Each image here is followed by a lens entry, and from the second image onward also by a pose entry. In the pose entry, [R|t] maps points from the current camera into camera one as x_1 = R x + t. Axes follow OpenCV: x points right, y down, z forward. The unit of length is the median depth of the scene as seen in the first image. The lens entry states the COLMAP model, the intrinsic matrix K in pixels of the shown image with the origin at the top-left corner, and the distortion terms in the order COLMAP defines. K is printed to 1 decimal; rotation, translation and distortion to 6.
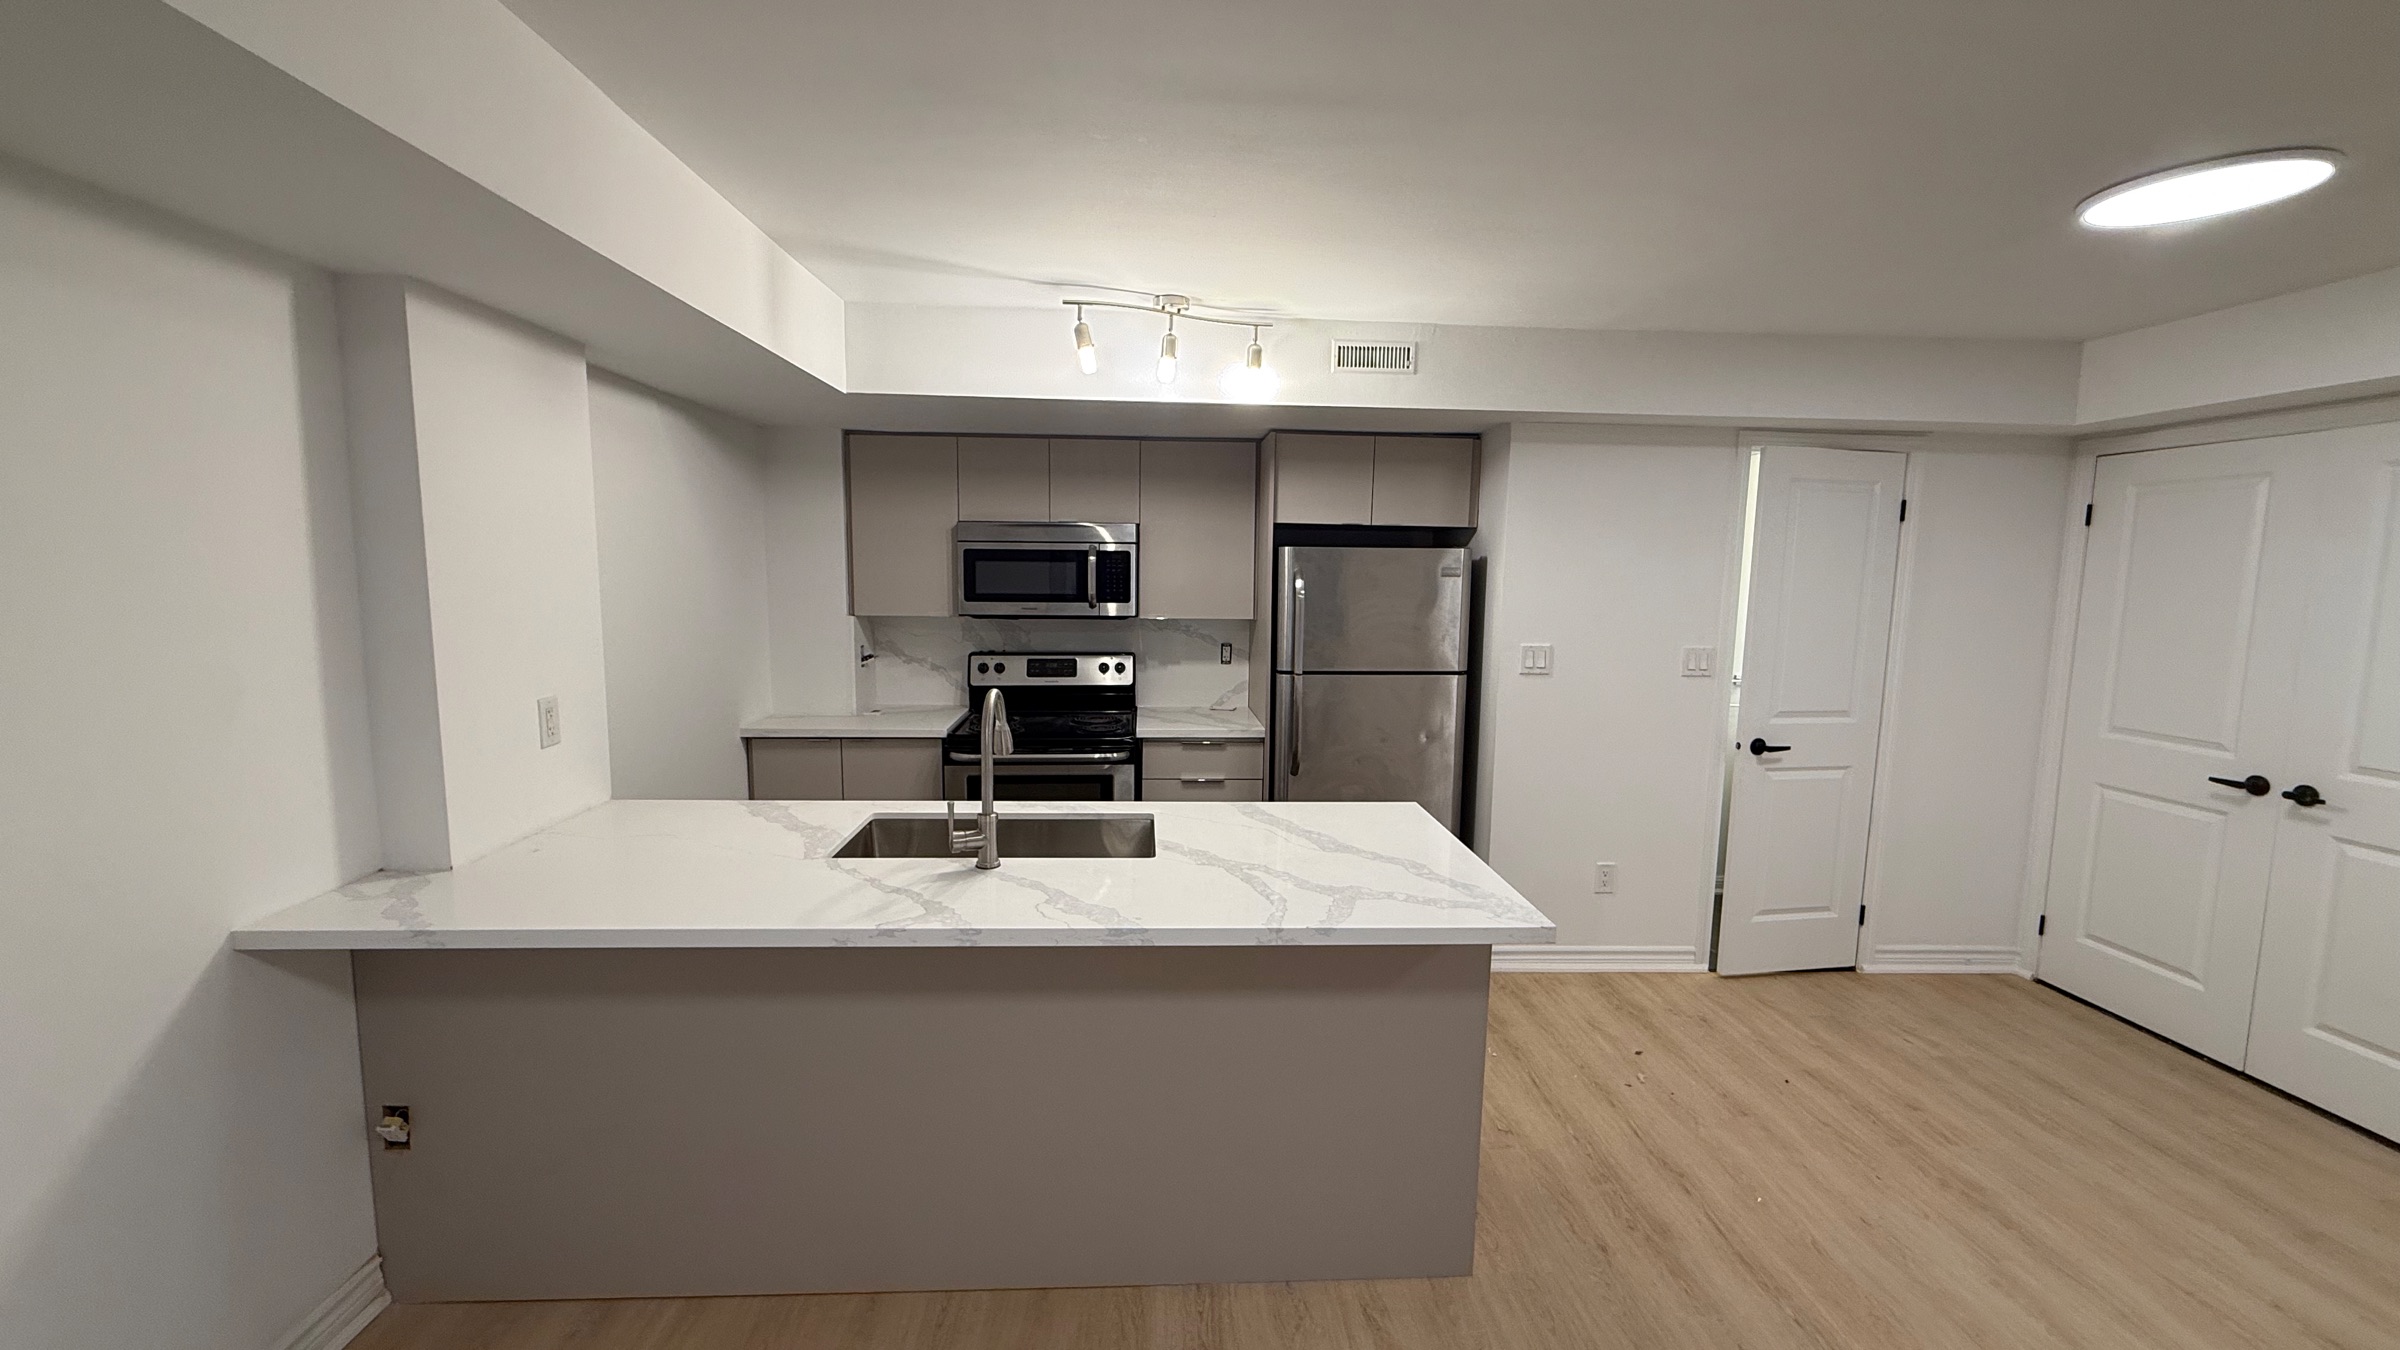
lens RADIAL K [[952.9, 0, 1192.2], [0, 952.9, 670.5], [0, 0, 1]] dist [-0.002775, 0.000549]
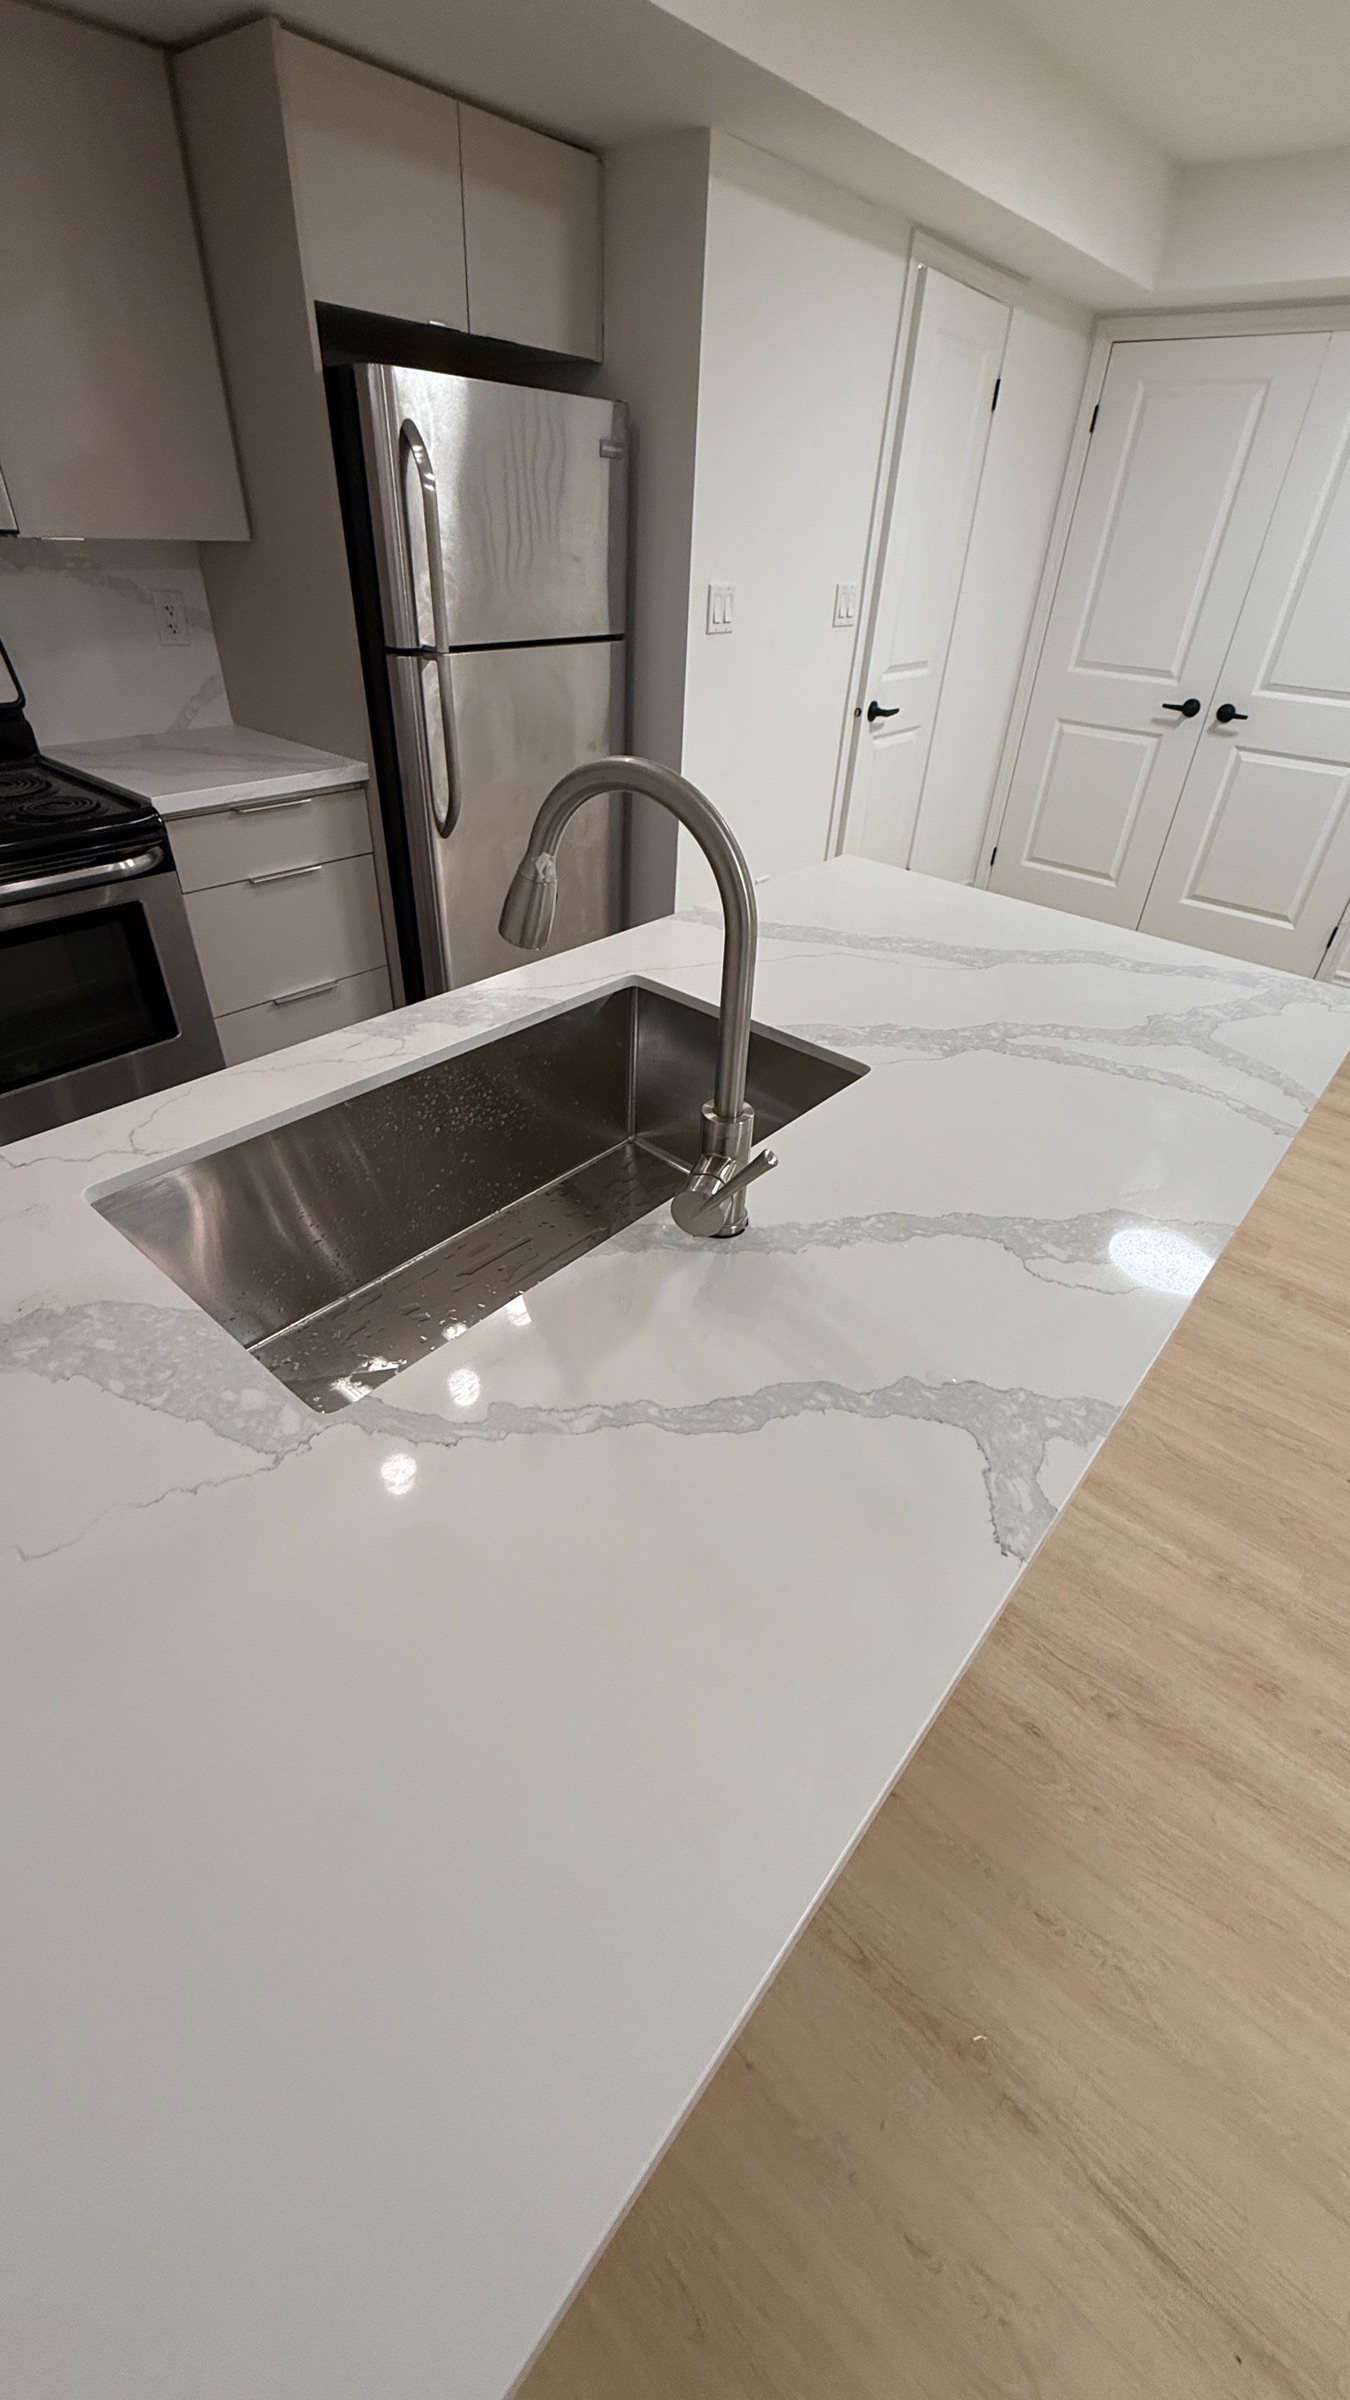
lens RADIAL K [[952.9, 0, 672.2], [0, 952.9, 1190.9], [0, 0, 1]] dist [-0.002775, 0.000549]
pose [[0.688591, -0.403417, 0.602575, -0.354849], [0.042309, 0.851902, 0.521990, -0.018231], [-0.723914, -0.333943, 0.603680, 0.575849]]
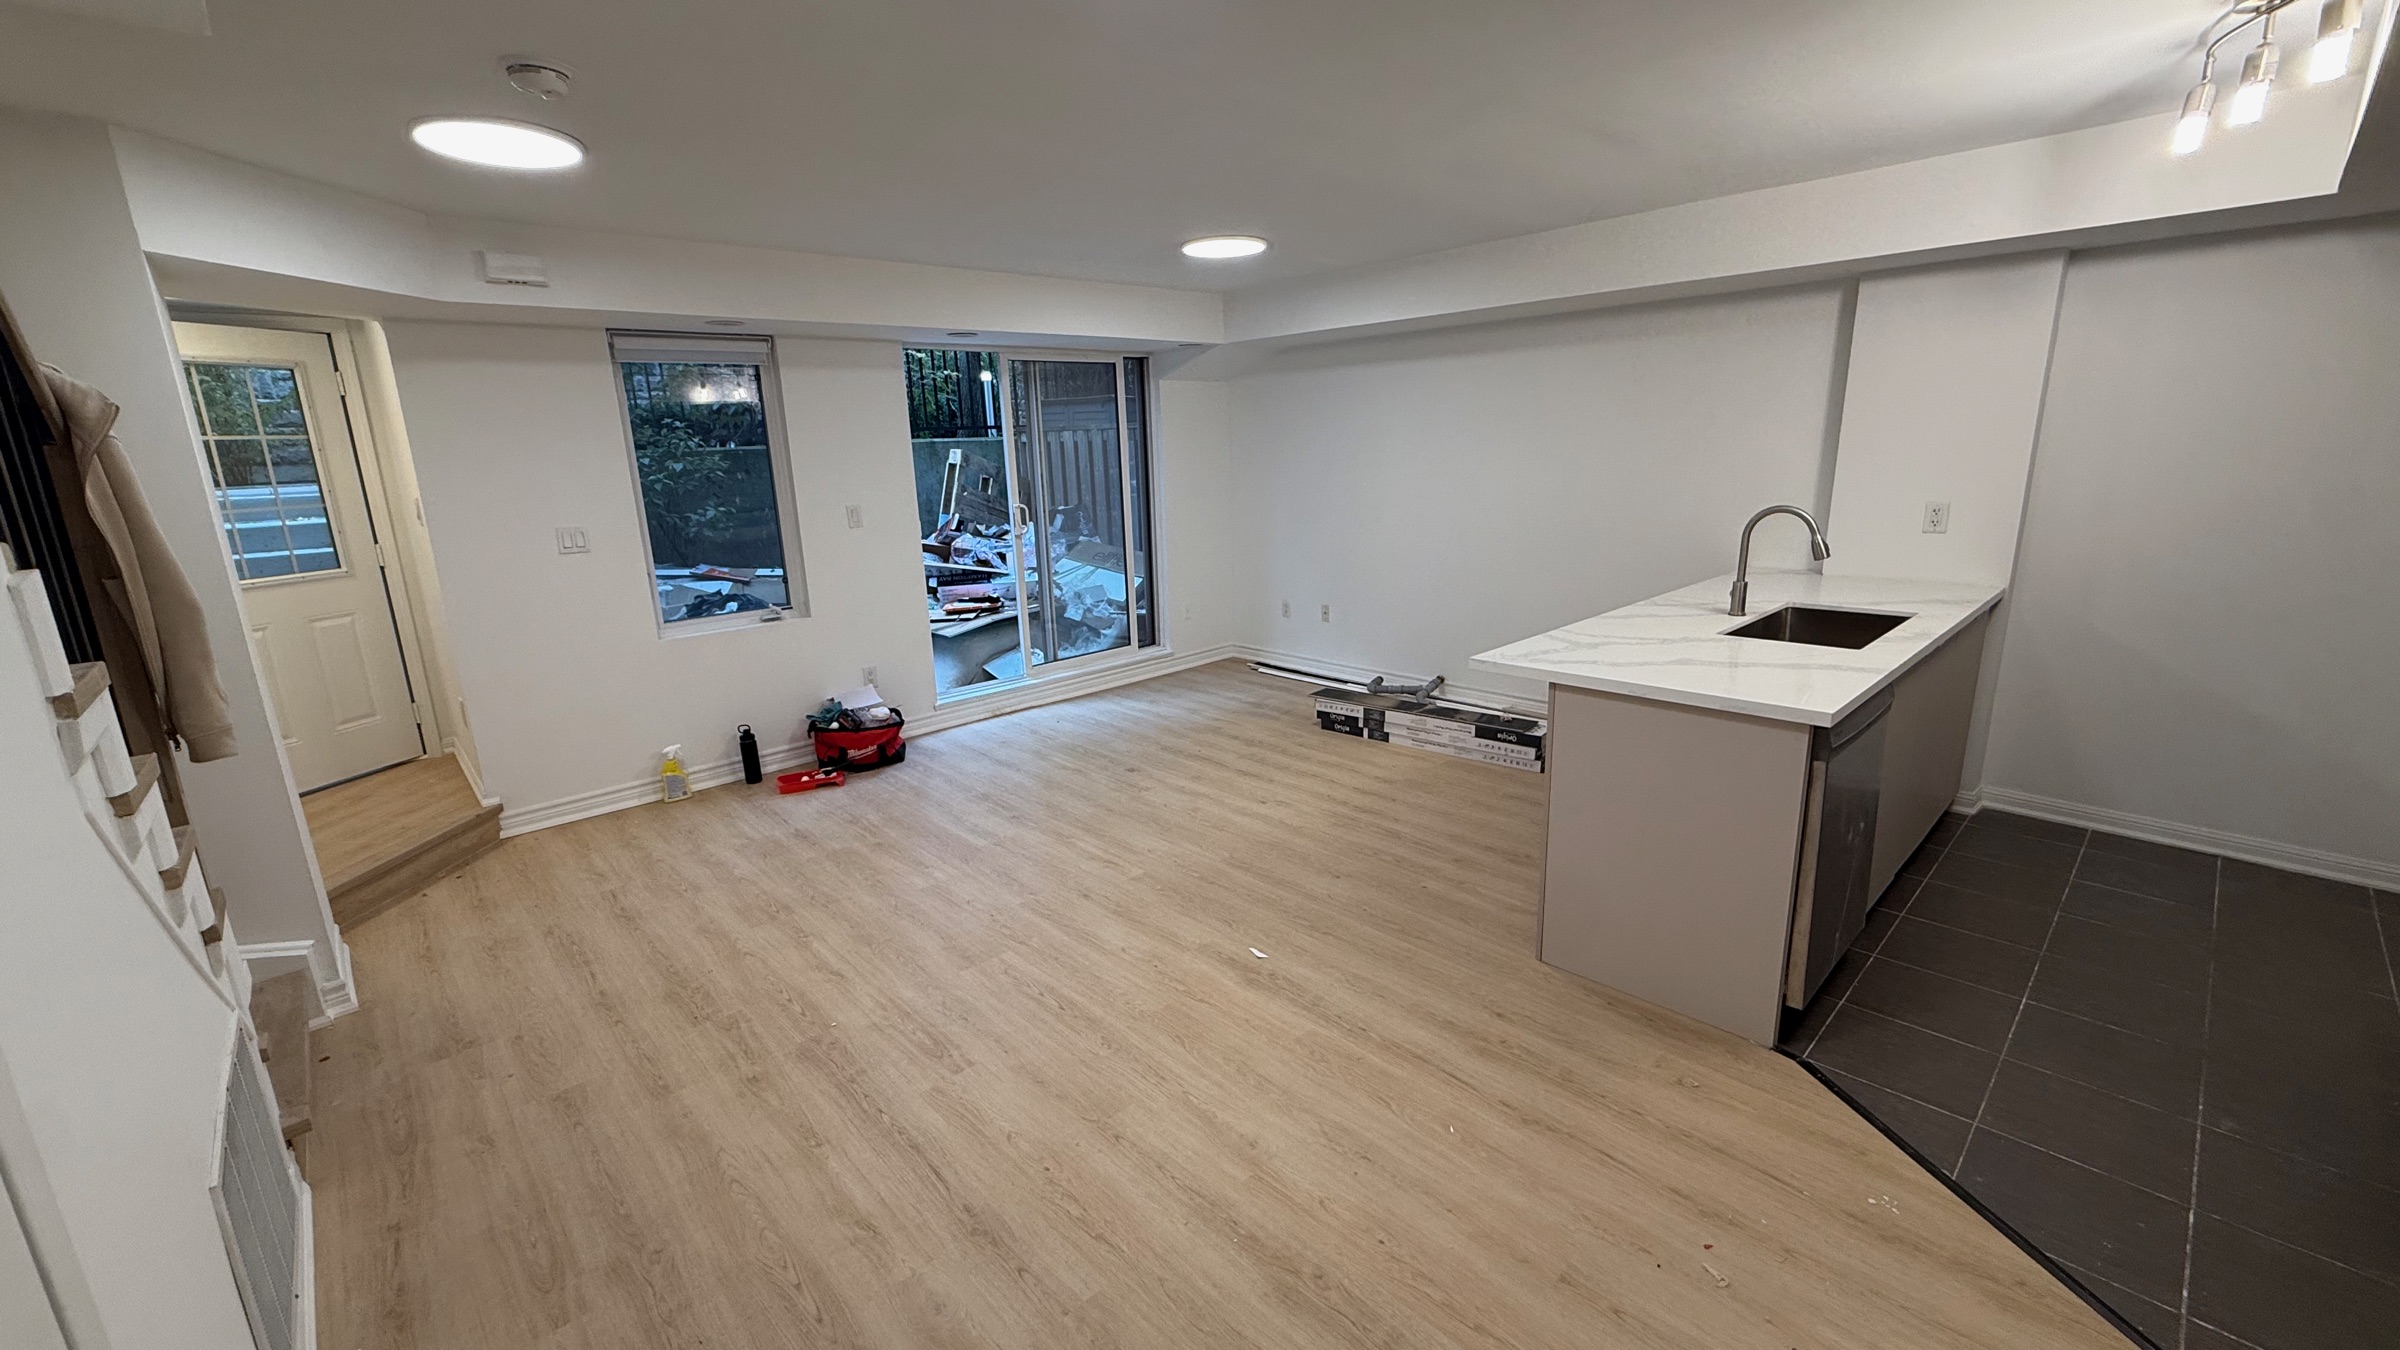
lens RADIAL K [[952.9, 0, 1193.4], [0, 952.9, 669.3], [0, 0, 1]] dist [-0.002775, 0.000549]
pose [[-0.765659, 0.160569, -0.622884, 1.100218], [-0.049895, 0.950601, 0.306381, -0.110364], [0.641309, 0.265662, -0.719824, 1.183258]]
